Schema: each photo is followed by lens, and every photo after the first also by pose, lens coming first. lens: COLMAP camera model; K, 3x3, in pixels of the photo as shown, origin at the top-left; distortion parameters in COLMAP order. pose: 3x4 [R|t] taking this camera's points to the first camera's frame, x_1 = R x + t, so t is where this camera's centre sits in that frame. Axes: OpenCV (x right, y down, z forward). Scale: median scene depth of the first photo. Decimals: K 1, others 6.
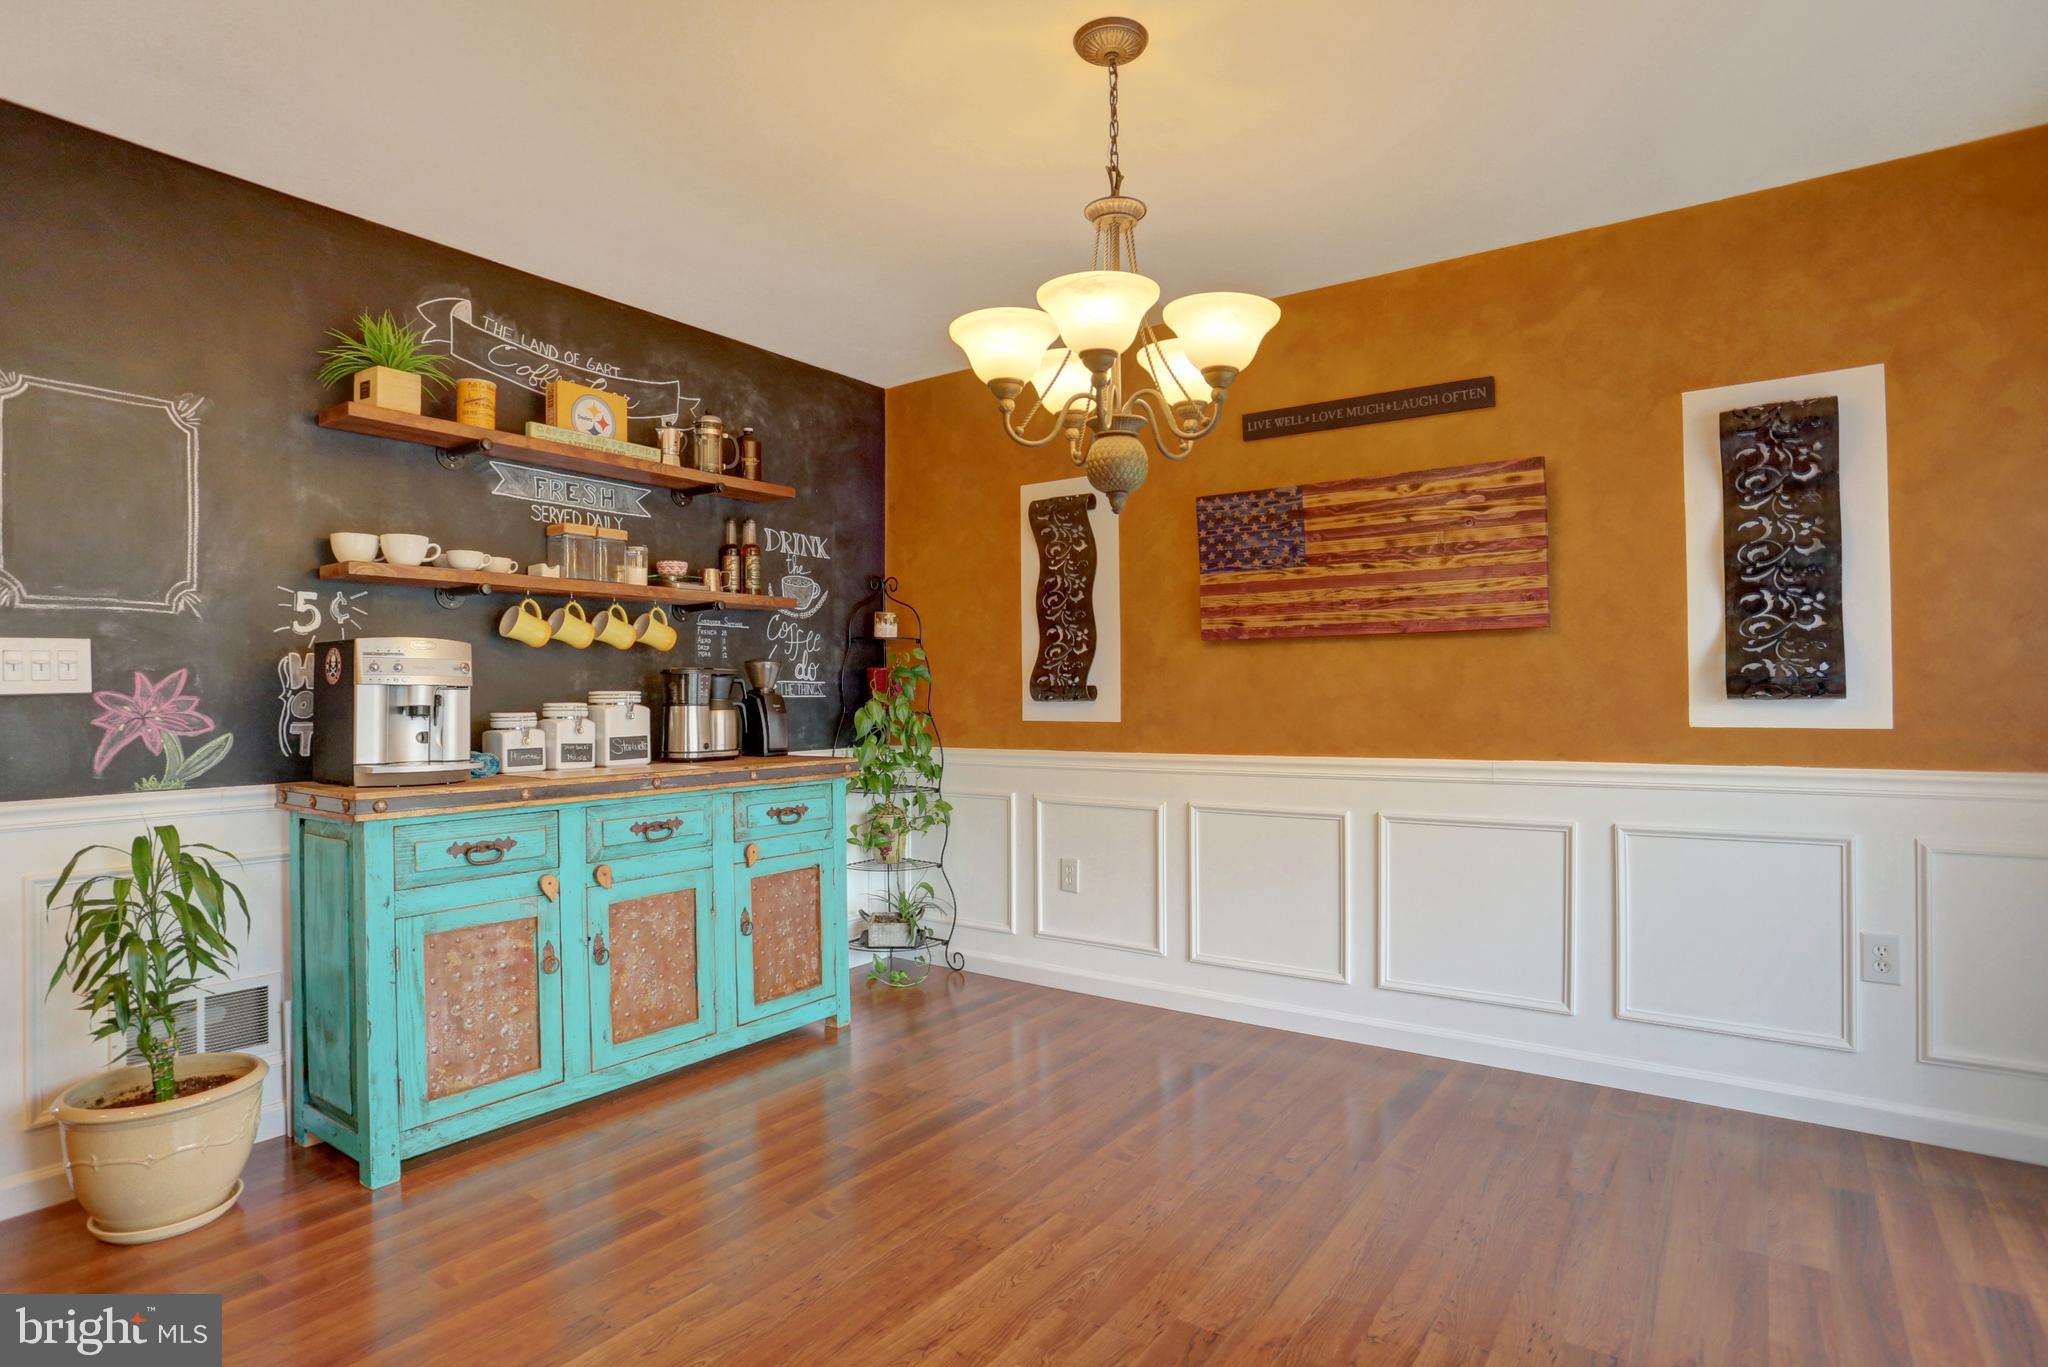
lens RADIAL K [[1073.6, 0, 1025.3], [0, 1073.6, 682.4], [0, 0, 1]] dist [-0.077210, 0.038839]
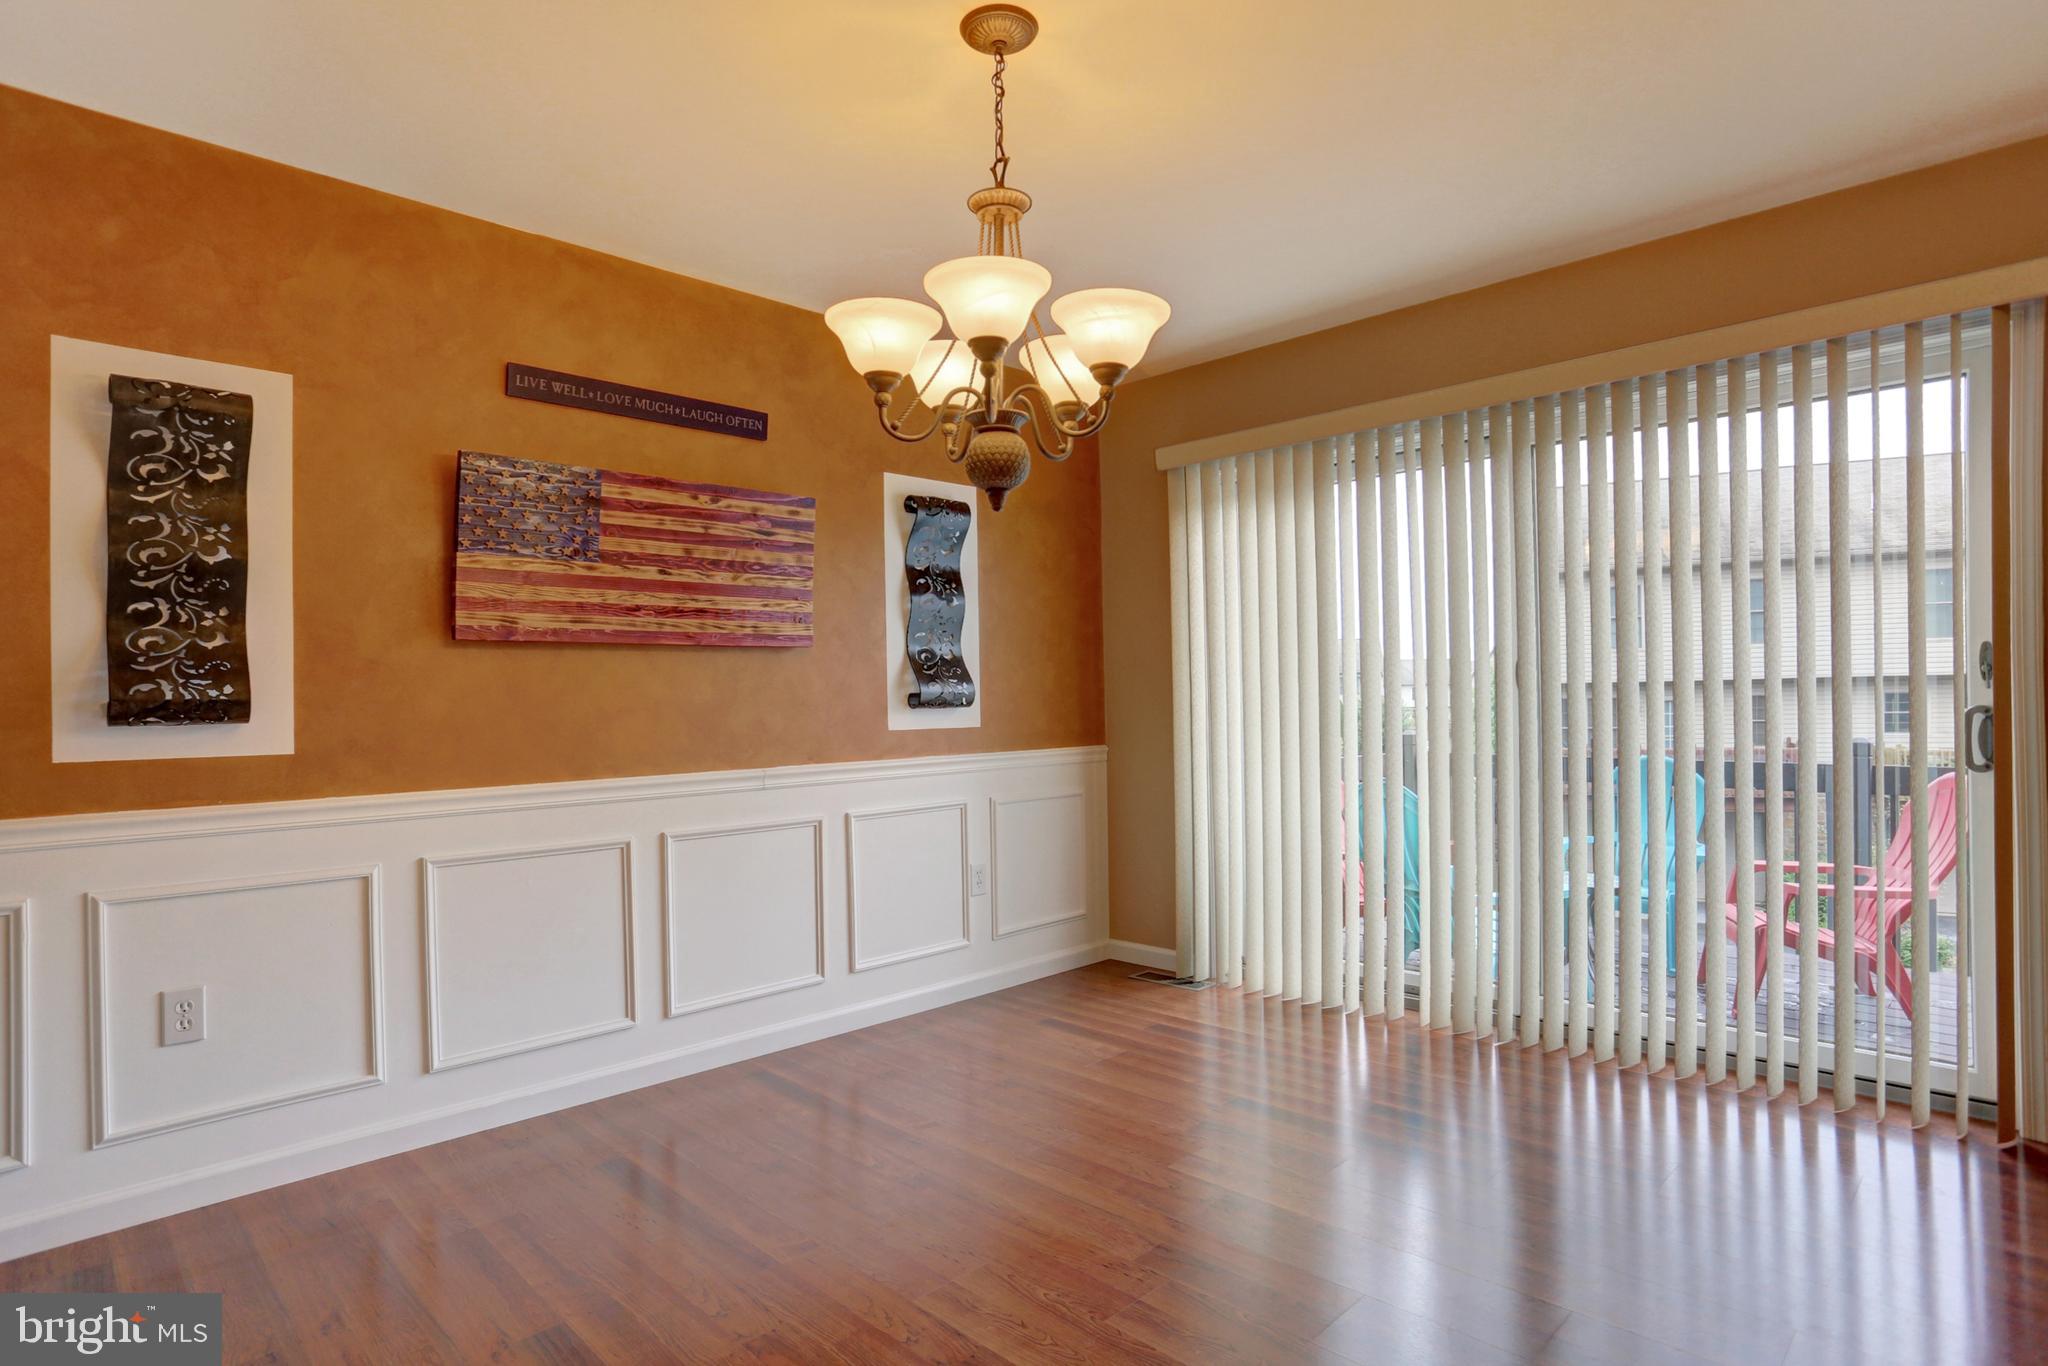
lens RADIAL K [[1073.6, 0, 1025.3], [0, 1073.6, 681.9], [0, 0, 1]] dist [-0.077210, 0.038839]
pose [[0.151218, 0.019120, 0.988315, -0.565447], [0.005671, 0.999780, -0.020210, 0.009156], [-0.988484, 0.008660, 0.151076, 0.545200]]
